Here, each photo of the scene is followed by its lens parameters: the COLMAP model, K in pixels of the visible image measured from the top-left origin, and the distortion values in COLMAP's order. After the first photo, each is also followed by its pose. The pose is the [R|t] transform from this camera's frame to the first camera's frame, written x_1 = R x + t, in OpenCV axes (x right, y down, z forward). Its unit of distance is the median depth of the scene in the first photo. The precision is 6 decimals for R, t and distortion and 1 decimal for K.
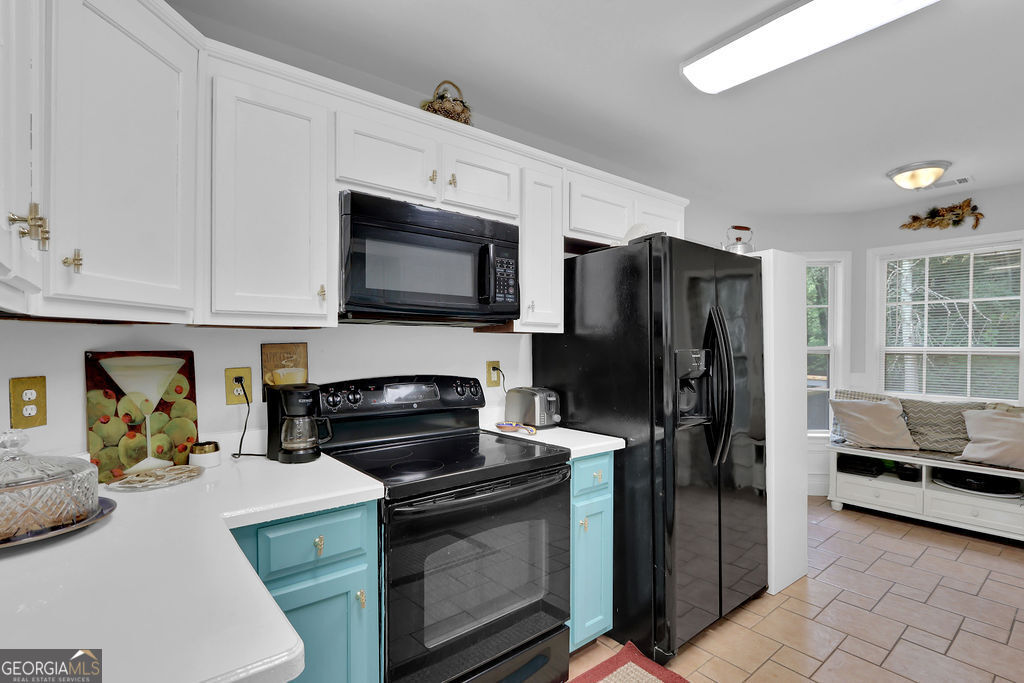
lens RADIAL K [[487.8, 0, 510.9], [0, 487.8, 350.2], [0, 0, 1]] dist [-0.001815, -0.000334]
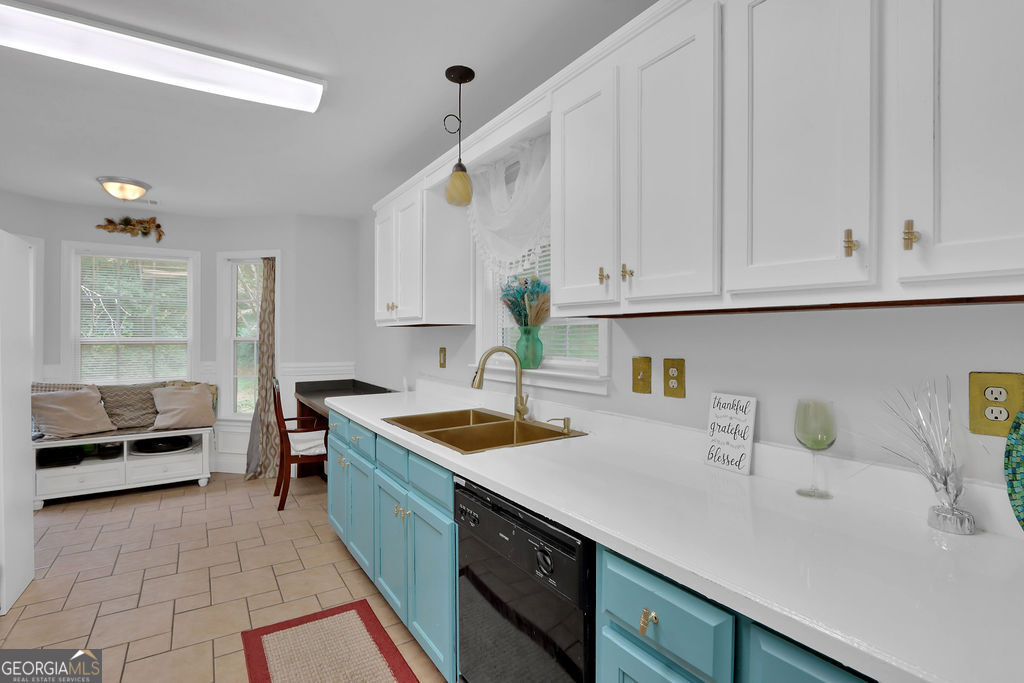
lens RADIAL K [[487.8, 0, 509.8], [0, 487.8, 338.1], [0, 0, 1]] dist [-0.001815, -0.000334]
pose [[0.099401, -0.004133, 0.995039, -0.195843], [0.013096, 0.999910, 0.002845, 0.003350], [-0.994961, 0.012748, 0.099447, -0.014203]]
